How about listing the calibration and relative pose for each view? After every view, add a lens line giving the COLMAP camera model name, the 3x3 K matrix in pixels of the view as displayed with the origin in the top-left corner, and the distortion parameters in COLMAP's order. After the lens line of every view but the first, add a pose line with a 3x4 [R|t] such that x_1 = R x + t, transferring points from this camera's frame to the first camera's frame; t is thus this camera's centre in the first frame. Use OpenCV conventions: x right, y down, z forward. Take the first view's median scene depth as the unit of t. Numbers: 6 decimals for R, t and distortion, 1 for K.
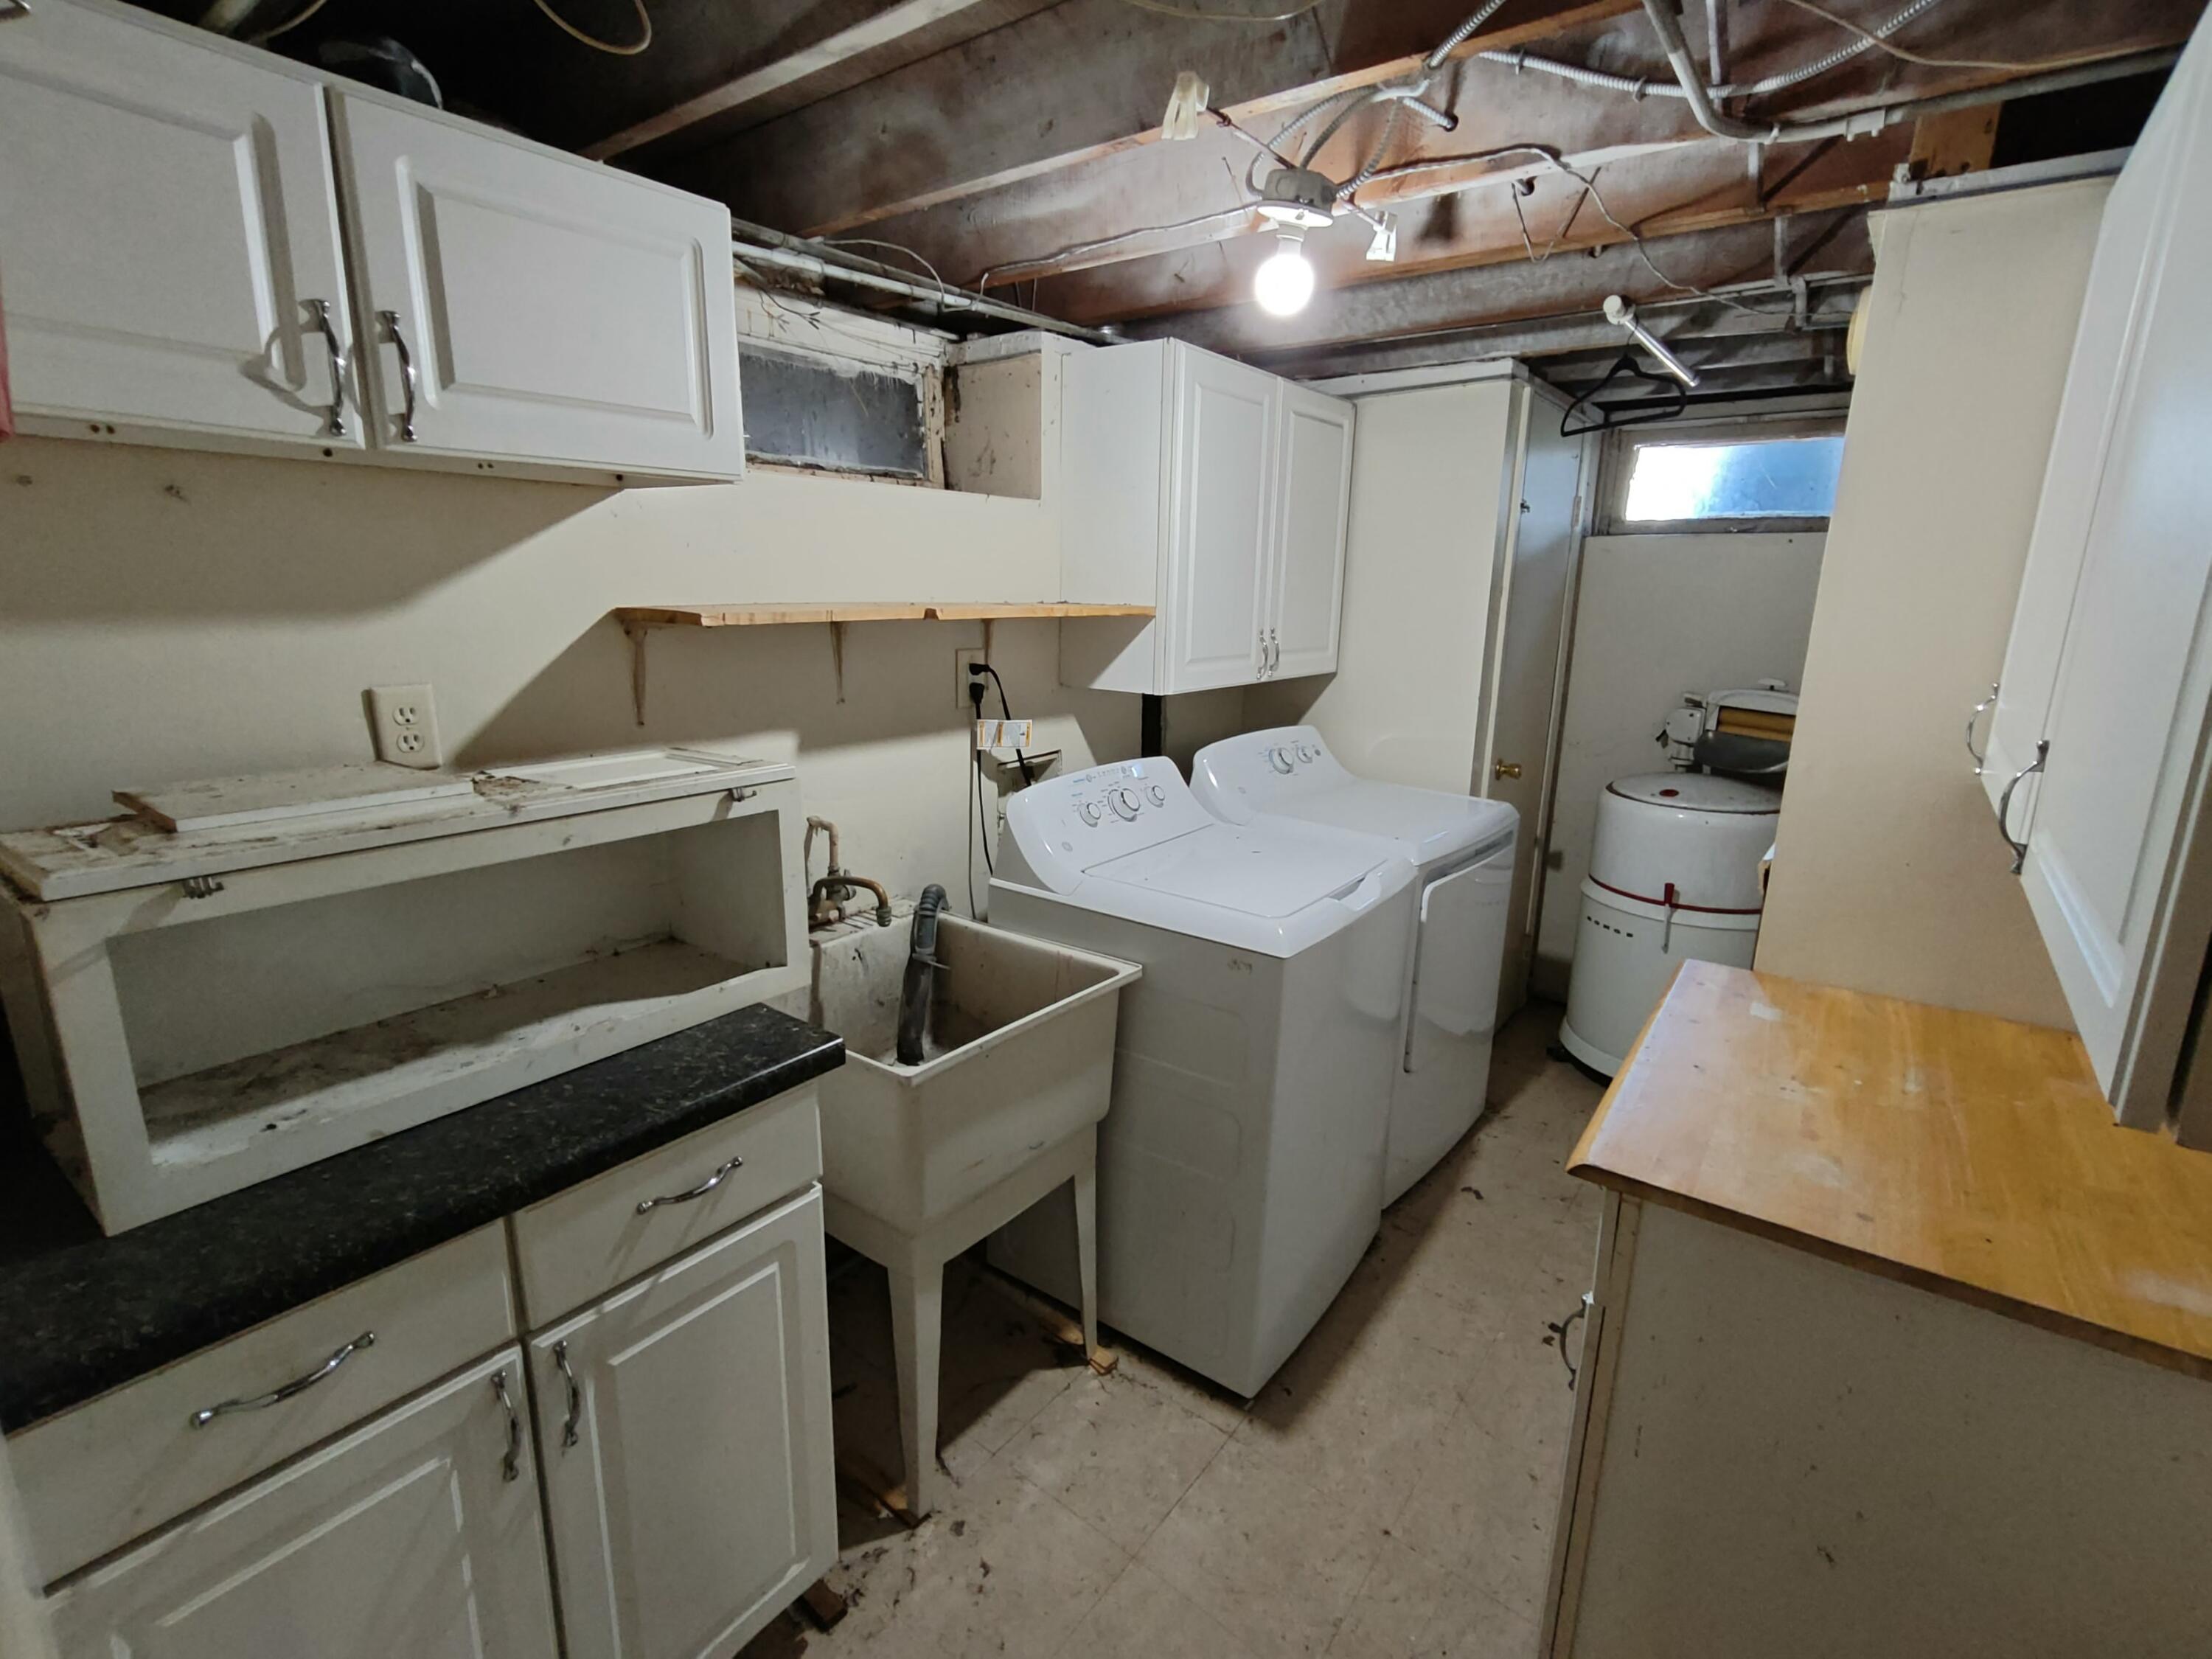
lens RADIAL K [[1046.2, 0, 1102.0], [0, 1046.2, 822.8], [0, 0, 1]] dist [-0.000015, -0.000551]
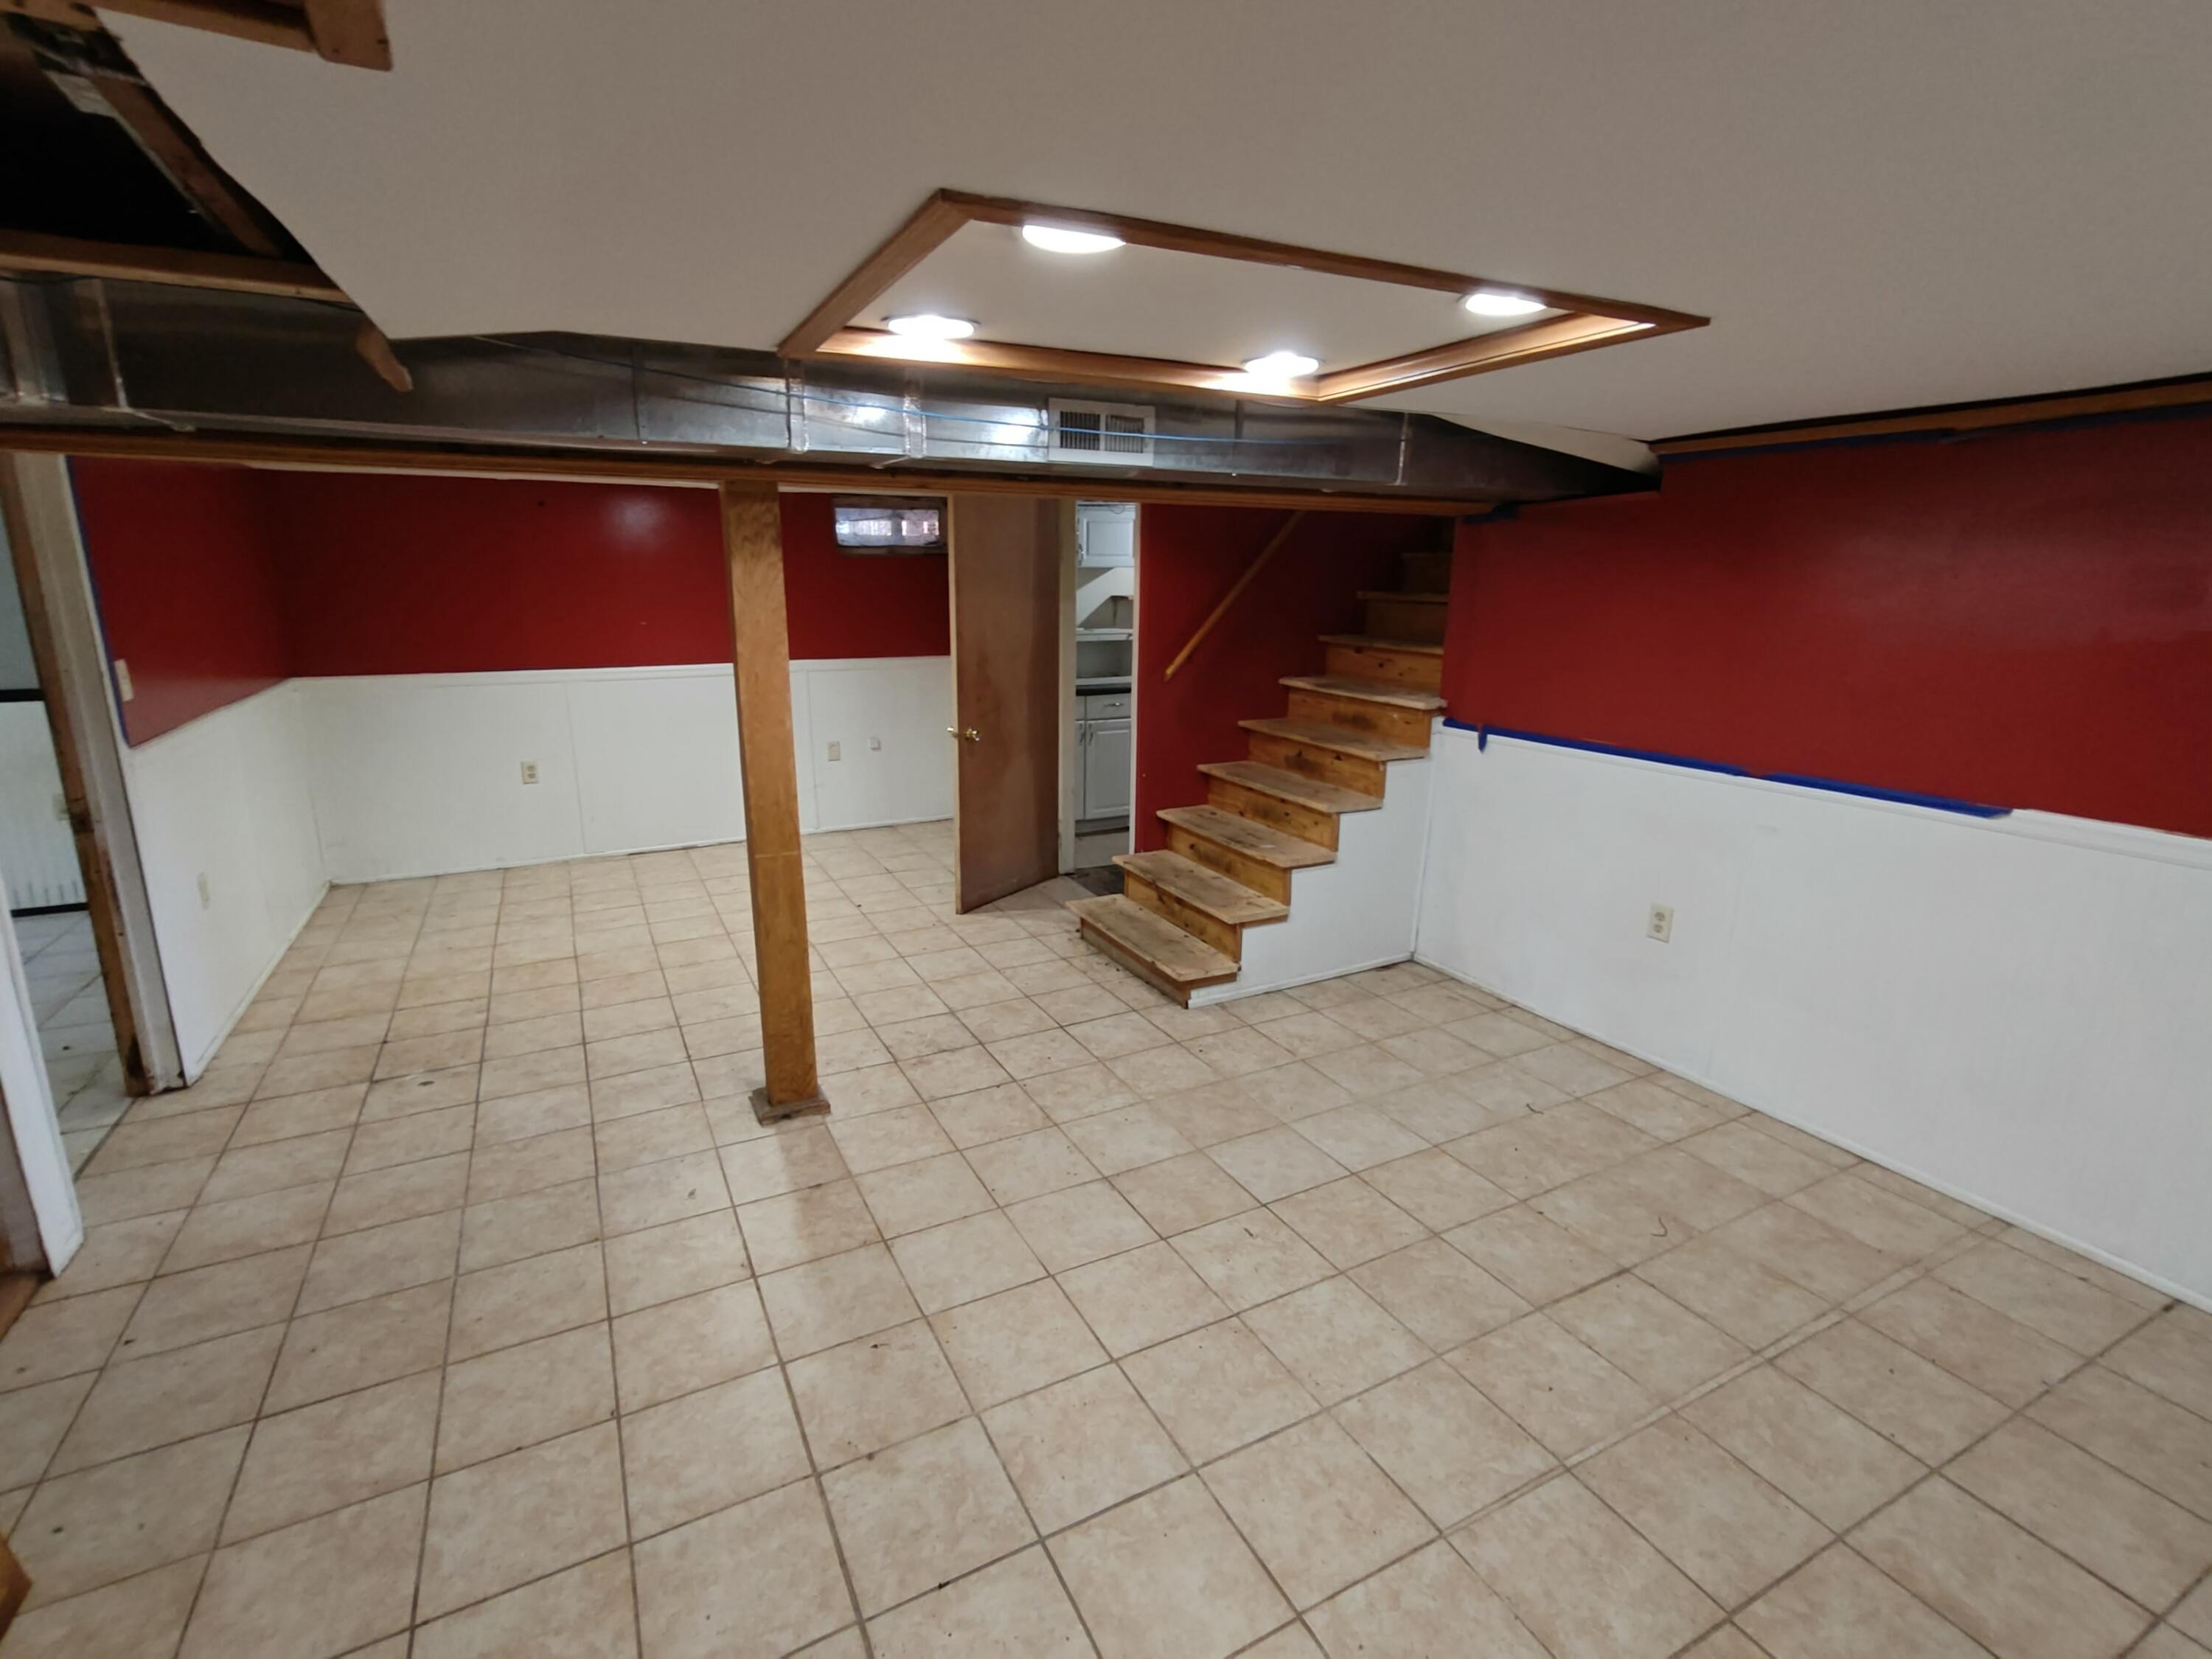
lens RADIAL K [[1046.2, 0, 1102.0], [0, 1046.2, 822.8], [0, 0, 1]] dist [-0.000015, -0.000551]
pose [[0.904005, 0.083179, -0.419353, 1.263544], [-0.084734, 0.996291, 0.014954, 0.612169], [0.419041, 0.022015, 0.907700, -2.646550]]
